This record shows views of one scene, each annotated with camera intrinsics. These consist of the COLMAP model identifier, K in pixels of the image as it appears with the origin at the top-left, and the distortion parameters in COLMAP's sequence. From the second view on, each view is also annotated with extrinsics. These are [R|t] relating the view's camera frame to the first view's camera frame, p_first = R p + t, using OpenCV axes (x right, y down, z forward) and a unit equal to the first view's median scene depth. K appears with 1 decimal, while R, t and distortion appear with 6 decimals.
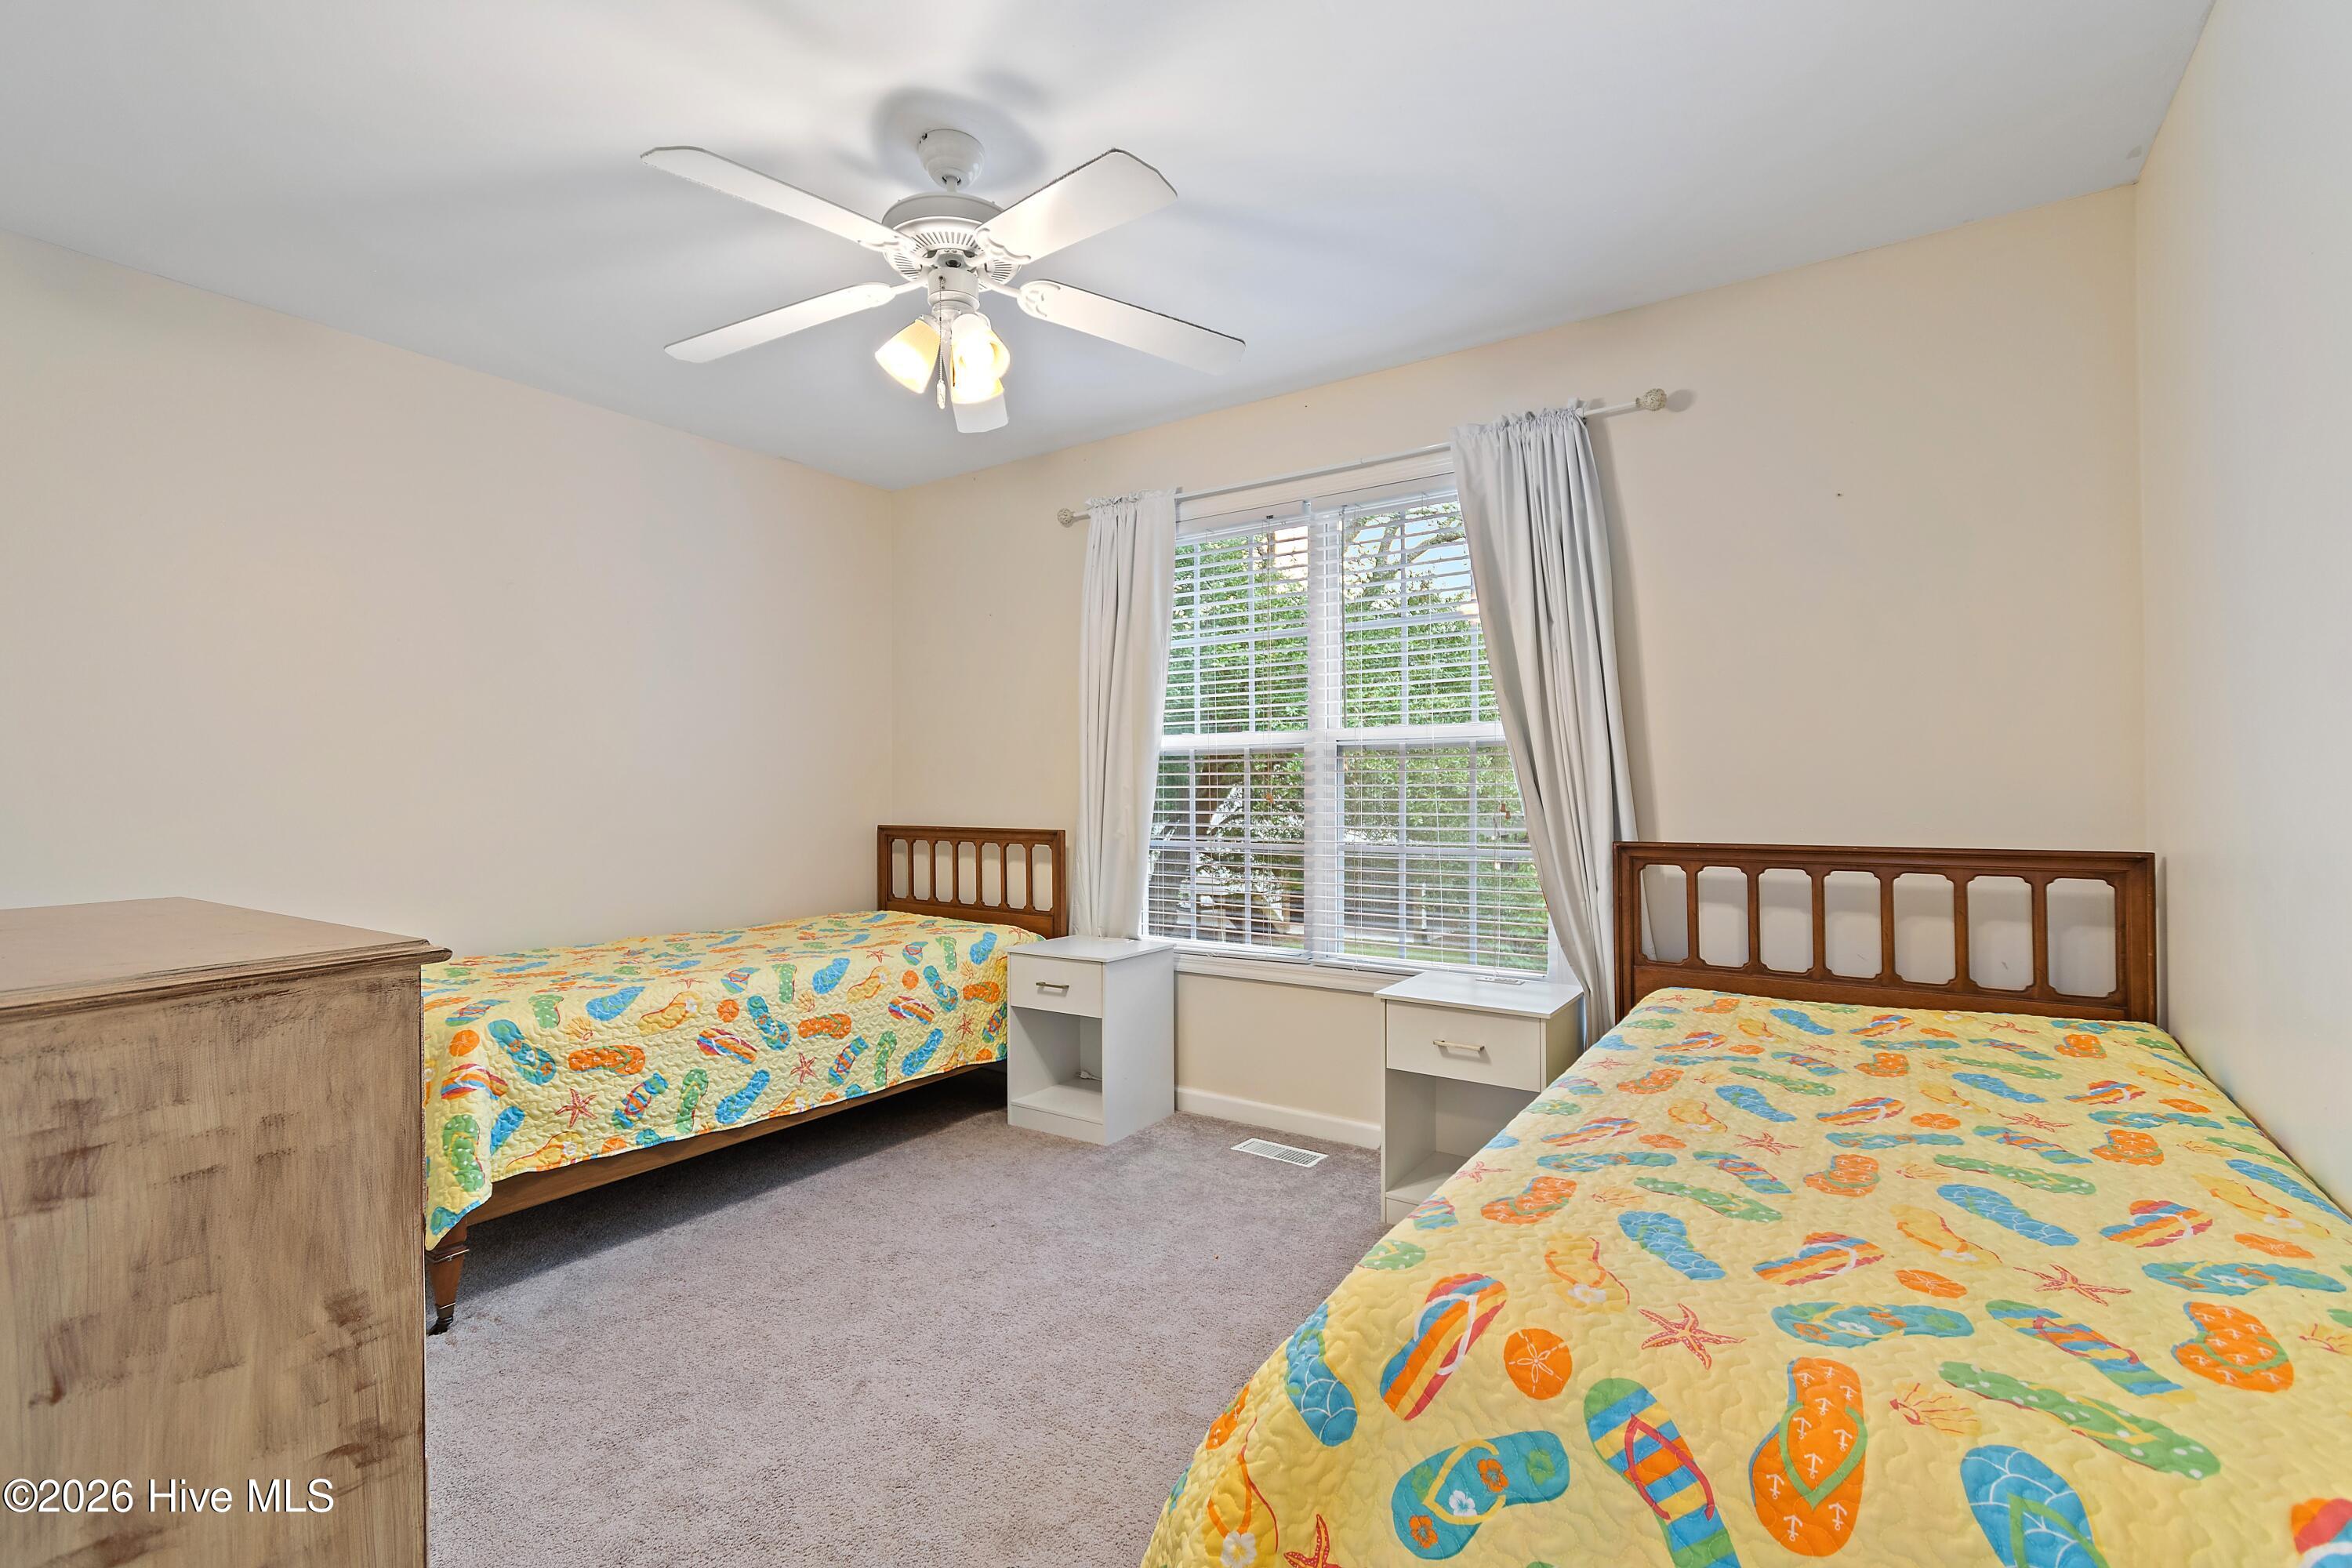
lens RADIAL K [[1033.7, 0, 1176.0], [0, 1033.7, 784.0], [0, 0, 1]] dist [0.000796, -0.000592]
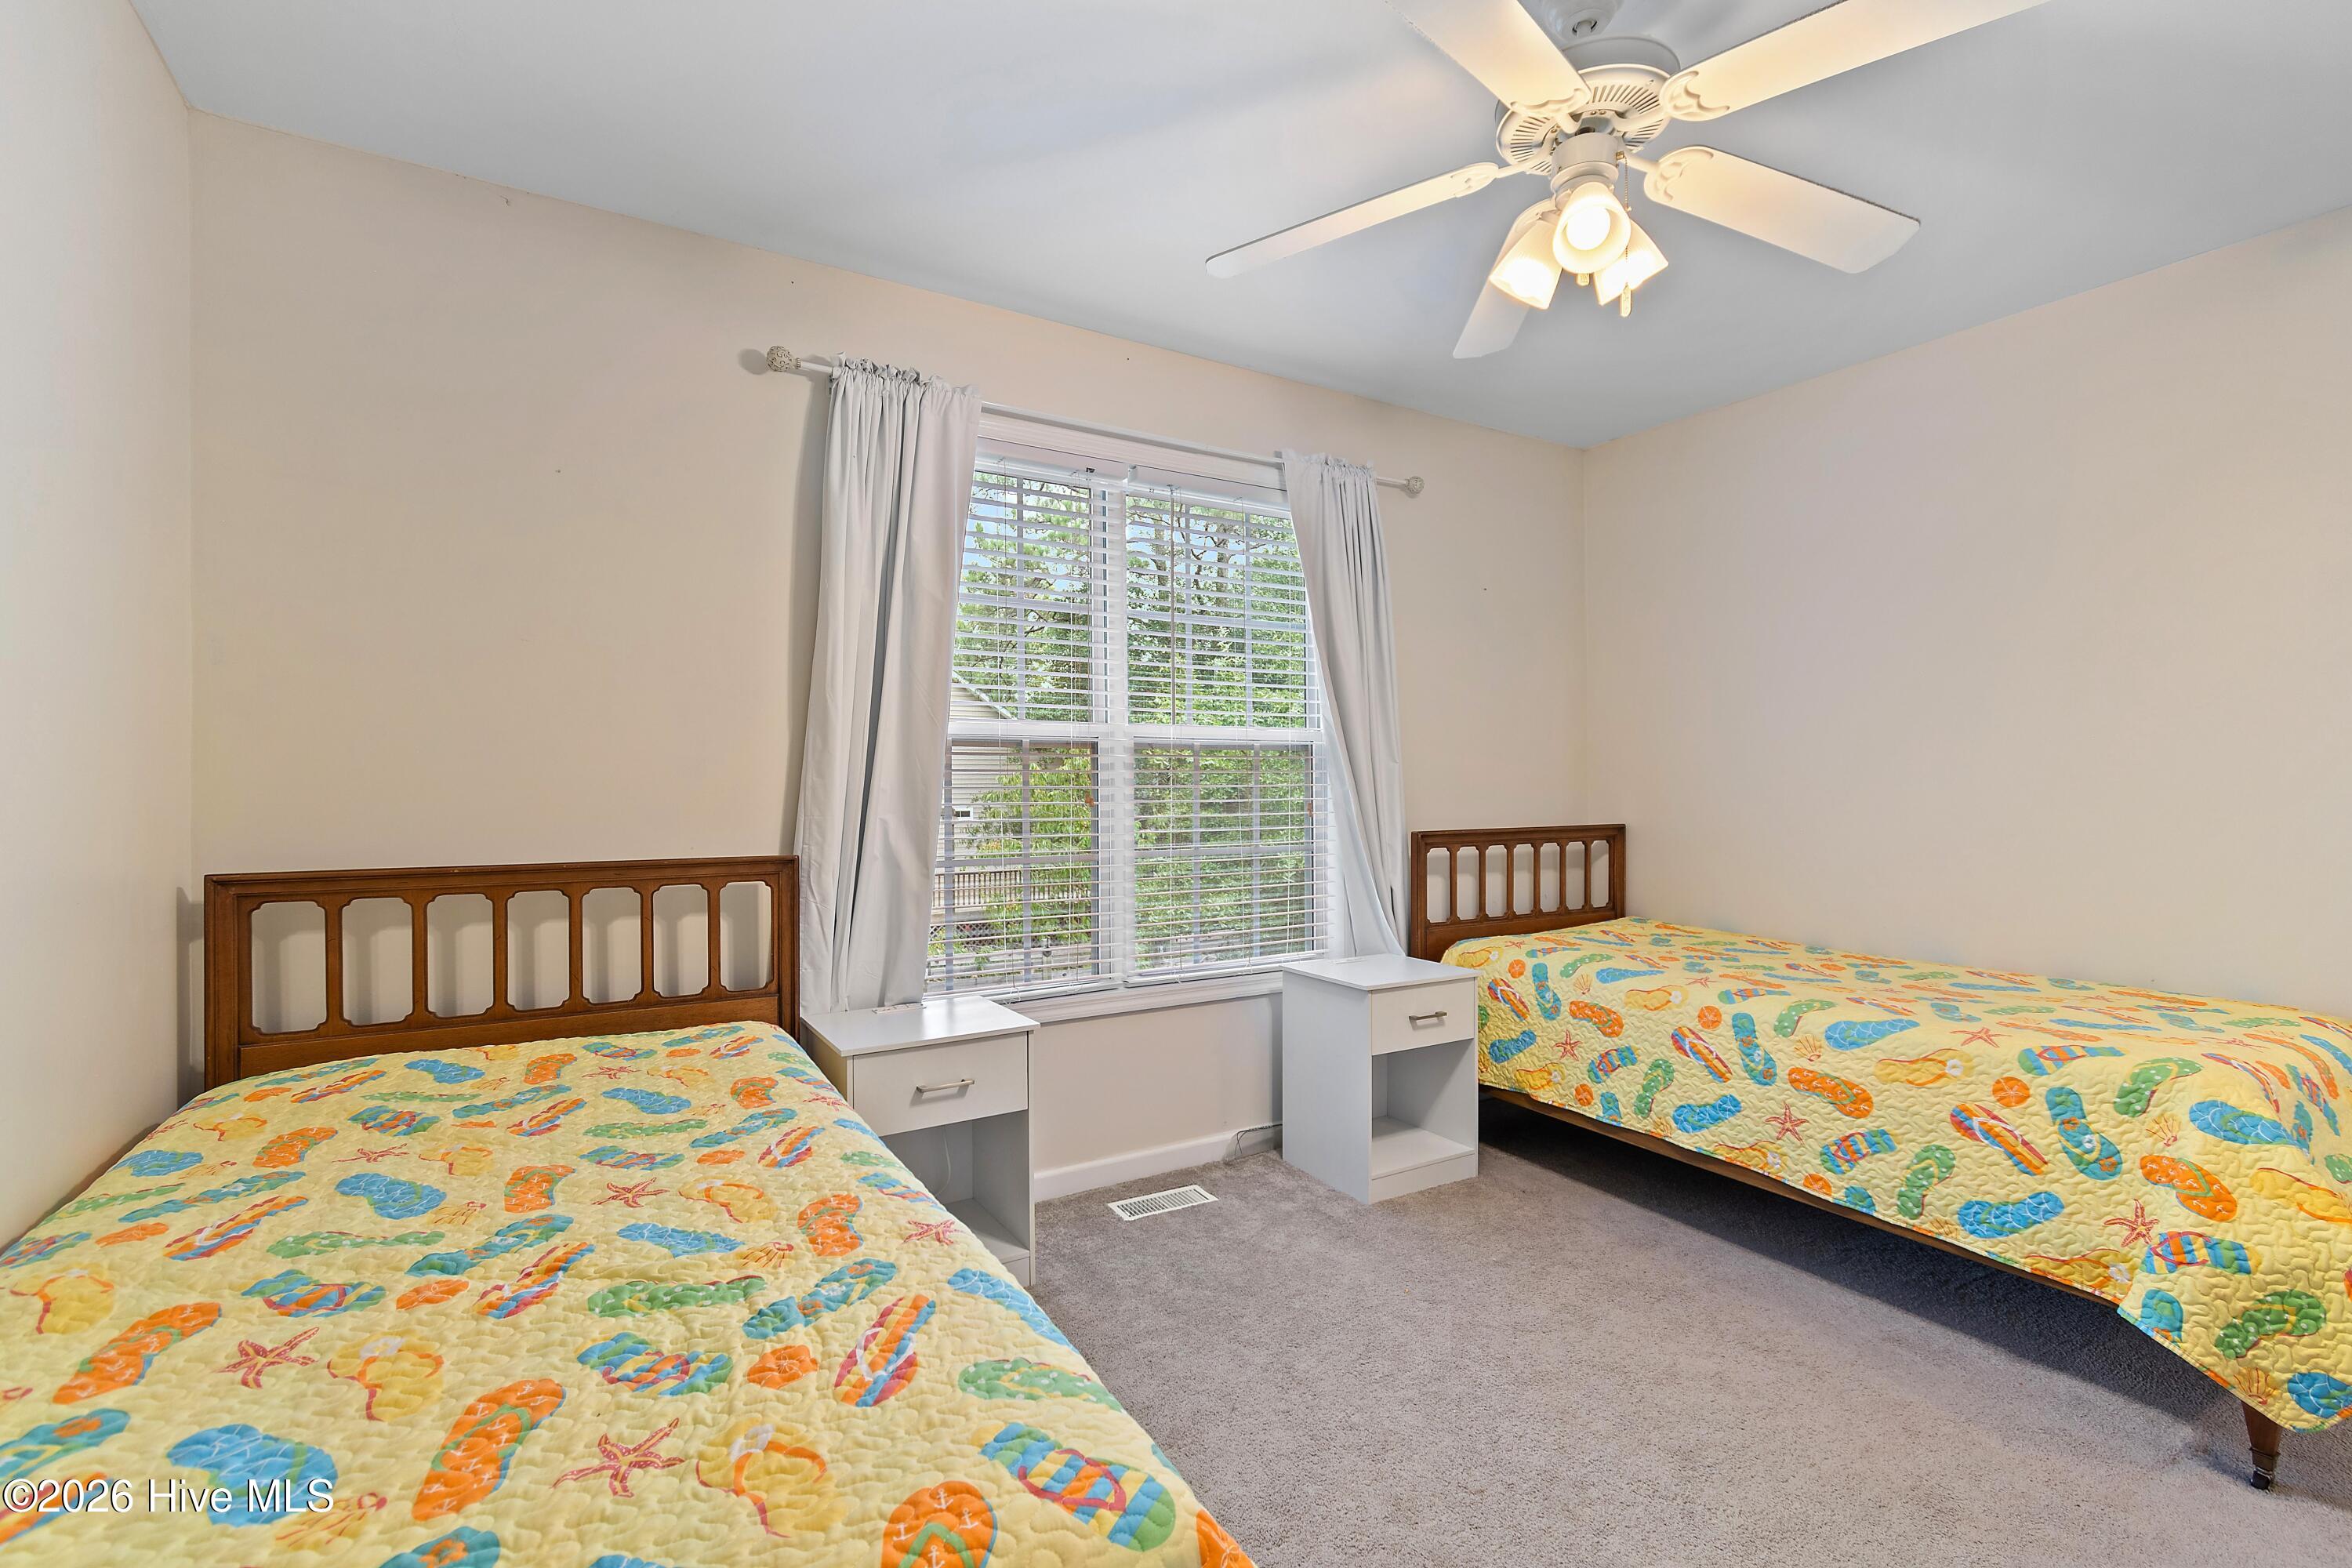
lens RADIAL K [[1033.7, 0, 1176.0], [0, 1033.7, 784.0], [0, 0, 1]] dist [0.000796, -0.000592]
pose [[-0.395395, 0.015518, -0.918380, 1.160569], [0.004047, 0.999877, 0.015152, -0.021918], [0.918502, 0.002275, -0.395409, 1.732789]]
